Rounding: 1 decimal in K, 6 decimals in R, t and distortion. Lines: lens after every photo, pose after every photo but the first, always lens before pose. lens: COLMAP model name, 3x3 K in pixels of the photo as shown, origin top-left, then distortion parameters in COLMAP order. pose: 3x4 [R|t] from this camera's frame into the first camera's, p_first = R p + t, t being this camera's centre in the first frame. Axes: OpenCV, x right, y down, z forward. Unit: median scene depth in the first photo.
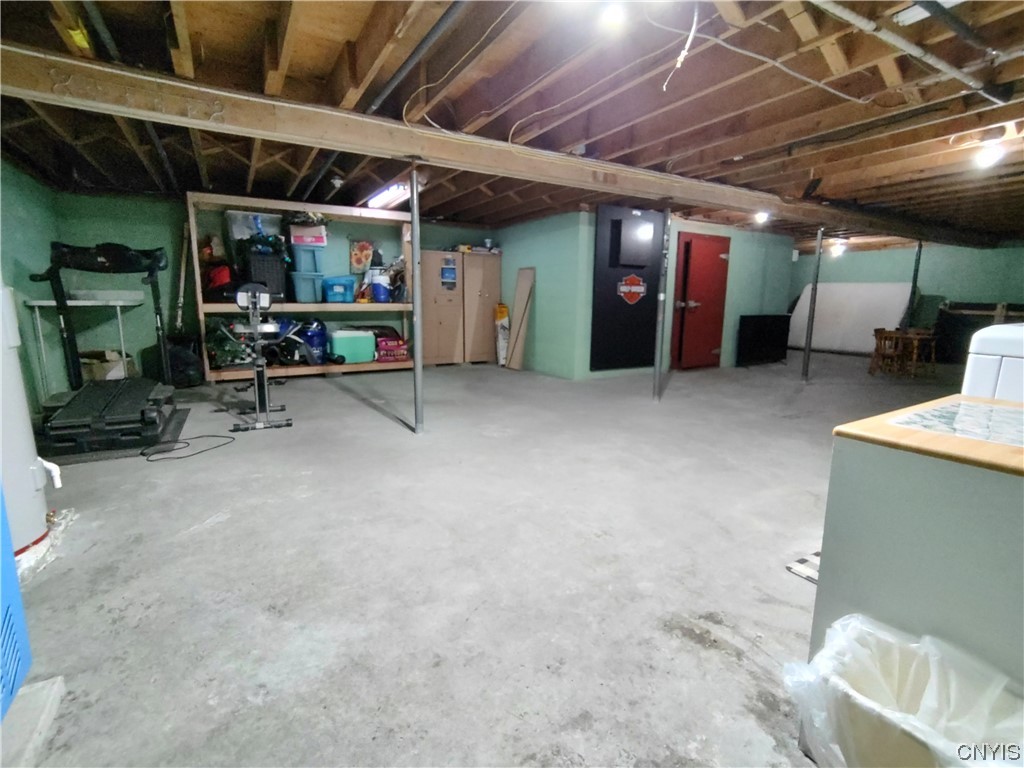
lens RADIAL K [[483.6, 0, 516.2], [0, 483.6, 381.5], [0, 0, 1]] dist [0.000459, 0.000259]
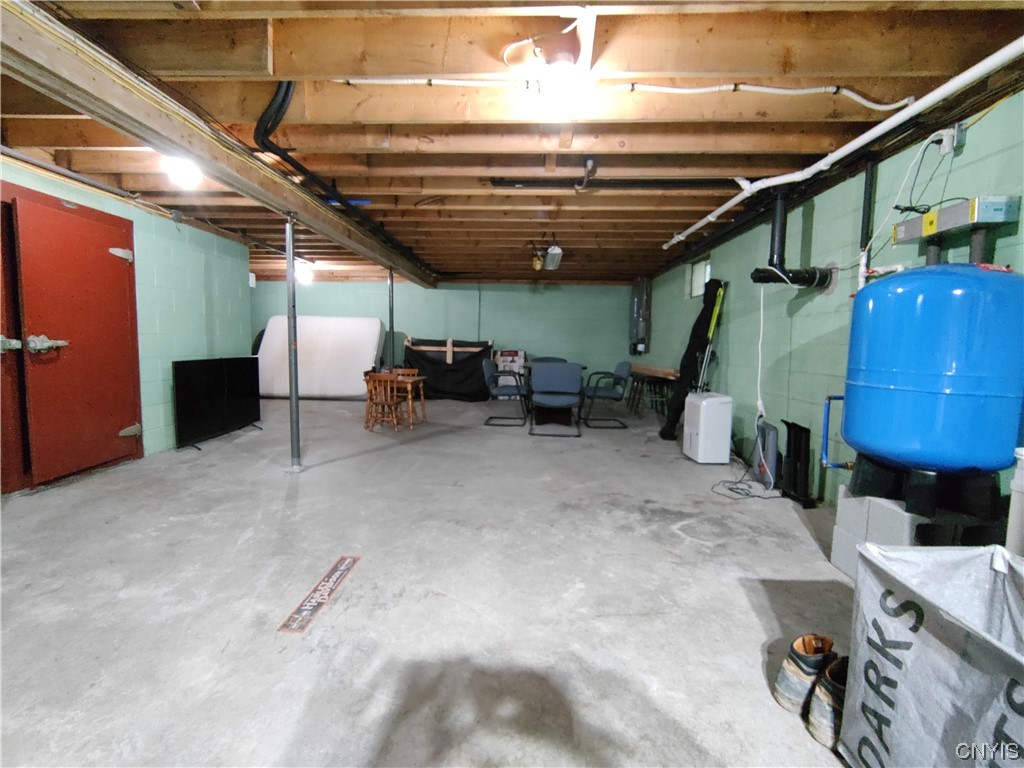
lens RADIAL K [[483.6, 0, 516.2], [0, 483.6, 381.5], [0, 0, 1]] dist [0.000459, 0.000259]
pose [[0.532718, -0.072669, 0.843167, 0.194053], [0.131878, 0.991264, 0.002112, -0.060442], [-0.835954, 0.110070, 0.537648, 0.353228]]
